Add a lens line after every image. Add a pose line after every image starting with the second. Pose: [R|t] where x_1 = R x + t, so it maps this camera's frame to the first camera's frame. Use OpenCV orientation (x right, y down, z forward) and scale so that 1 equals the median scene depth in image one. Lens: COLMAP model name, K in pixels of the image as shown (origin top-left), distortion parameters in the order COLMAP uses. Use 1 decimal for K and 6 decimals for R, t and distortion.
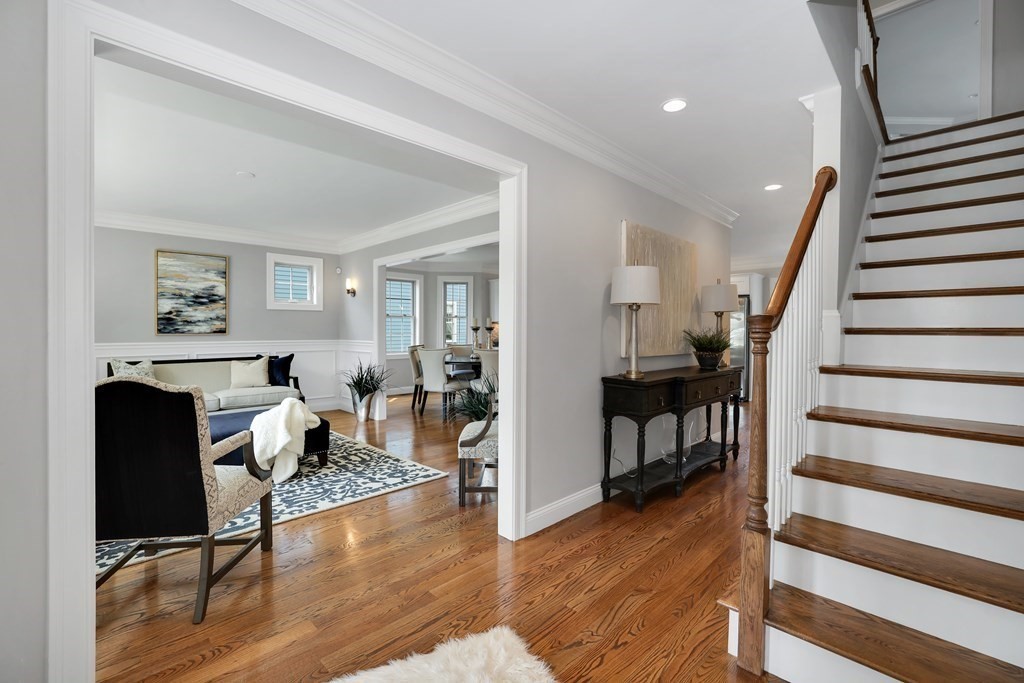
lens RADIAL K [[446.8, 0, 505.6], [0, 446.8, 330.4], [0, 0, 1]] dist [-0.001415, 0.000167]
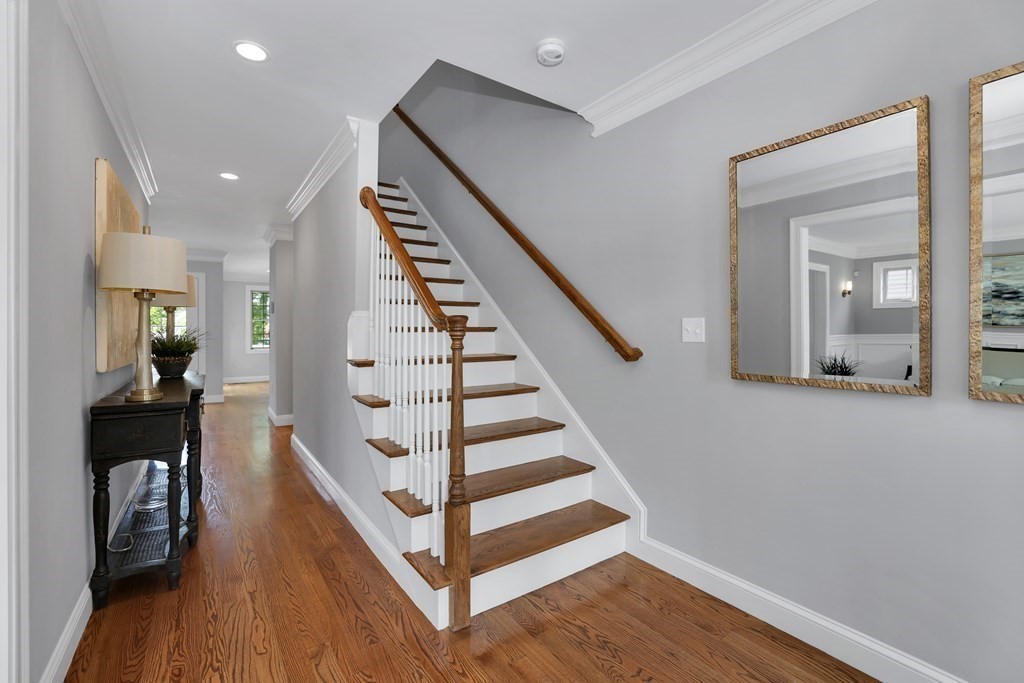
lens RADIAL K [[446.8, 0, 505.6], [0, 446.8, 330.4], [0, 0, 1]] dist [-0.001415, 0.000167]
pose [[0.191087, -0.002813, 0.981569, -0.273026], [0.001703, 0.999995, 0.002534, 0.000269], [-0.981572, 0.001188, 0.191090, 0.335256]]
